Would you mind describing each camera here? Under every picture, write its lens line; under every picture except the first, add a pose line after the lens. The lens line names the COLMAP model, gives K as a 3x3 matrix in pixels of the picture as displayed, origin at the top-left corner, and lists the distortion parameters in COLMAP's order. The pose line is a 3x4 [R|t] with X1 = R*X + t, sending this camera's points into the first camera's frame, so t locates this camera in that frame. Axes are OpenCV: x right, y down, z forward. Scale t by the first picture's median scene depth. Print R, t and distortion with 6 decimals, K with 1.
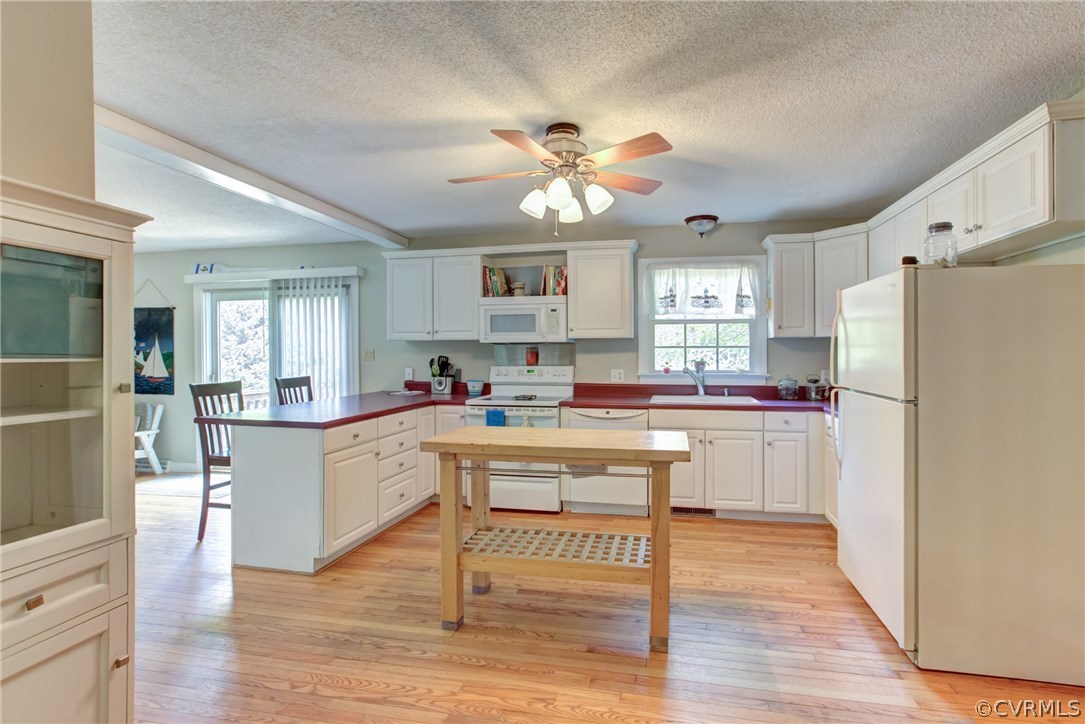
lens RADIAL K [[501.1, 0, 582.8], [0, 501.1, 354.5], [0, 0, 1]] dist [-0.019069, 0.011344]
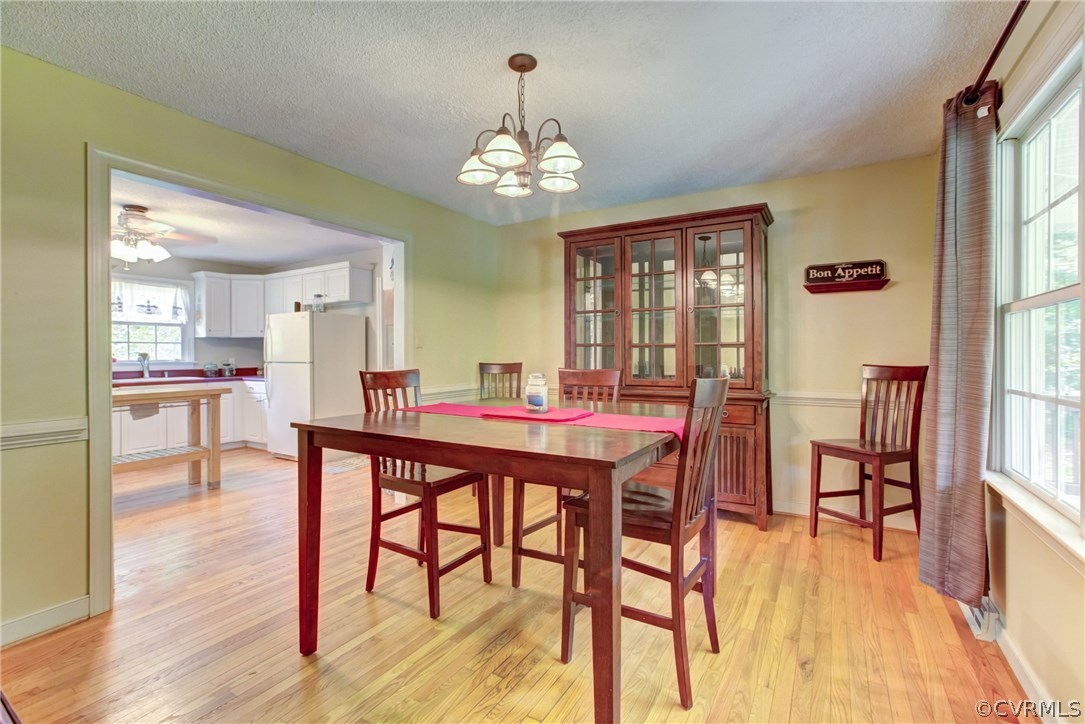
lens RADIAL K [[501.1, 0, 532.8], [0, 501.1, 353.6], [0, 0, 1]] dist [-0.019069, 0.011344]
pose [[0.363349, -0.004802, 0.931641, -0.643903], [0.005909, 0.999978, 0.002850, 0.017612], [-0.931634, 0.004470, 0.363370, -0.478436]]
